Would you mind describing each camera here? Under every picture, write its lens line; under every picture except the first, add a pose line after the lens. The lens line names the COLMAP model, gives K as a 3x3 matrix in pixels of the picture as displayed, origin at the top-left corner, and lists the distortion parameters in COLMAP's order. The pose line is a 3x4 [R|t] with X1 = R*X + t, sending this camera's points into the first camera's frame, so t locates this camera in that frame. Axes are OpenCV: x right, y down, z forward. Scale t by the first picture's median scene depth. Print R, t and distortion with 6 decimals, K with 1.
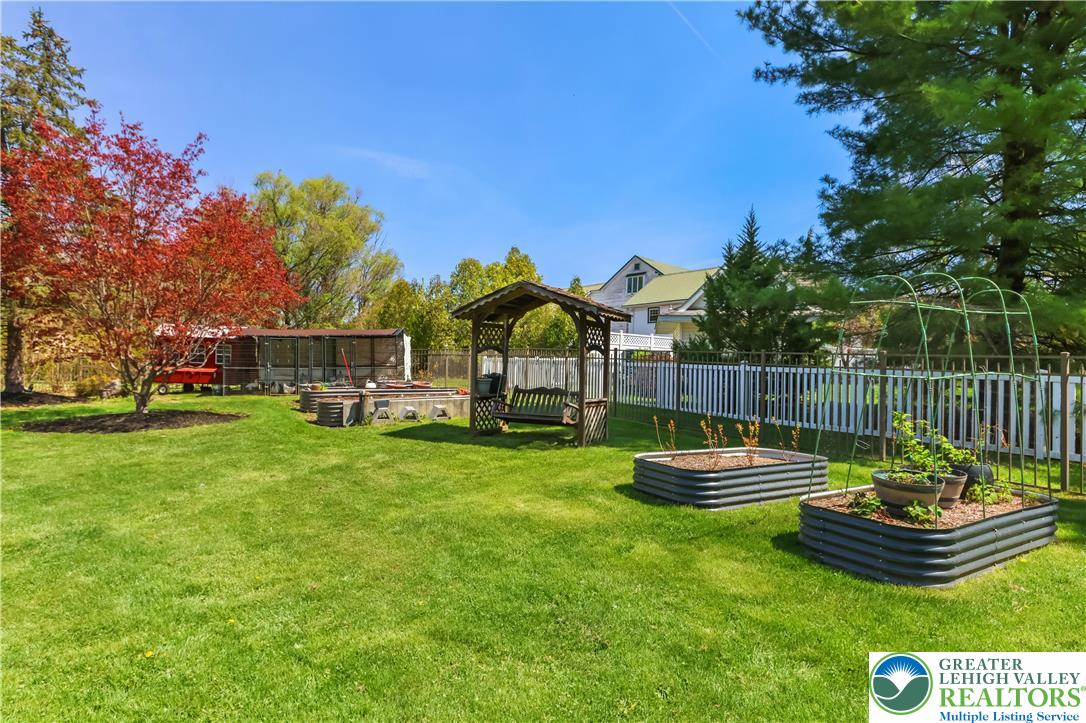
lens RADIAL K [[591.3, 0, 543.0], [0, 591.3, 361.5], [0, 0, 1]] dist [-0.000160, 0.000191]
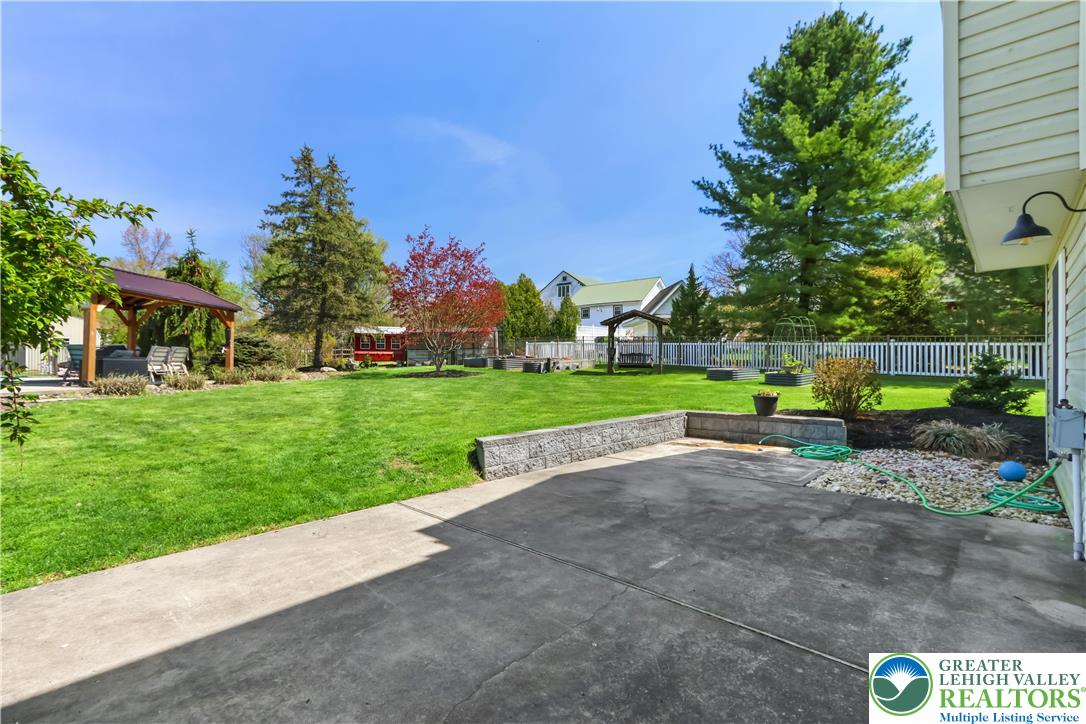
lens RADIAL K [[500.9, 0, 543.0], [0, 500.9, 362.0], [0, 0, 1]] dist [0.001059, 0.000226]
pose [[0.972794, -0.029074, 0.229839, -0.643508], [0.021480, 0.999140, 0.035473, -0.001311], [-0.230673, -0.029571, 0.972582, -0.681557]]
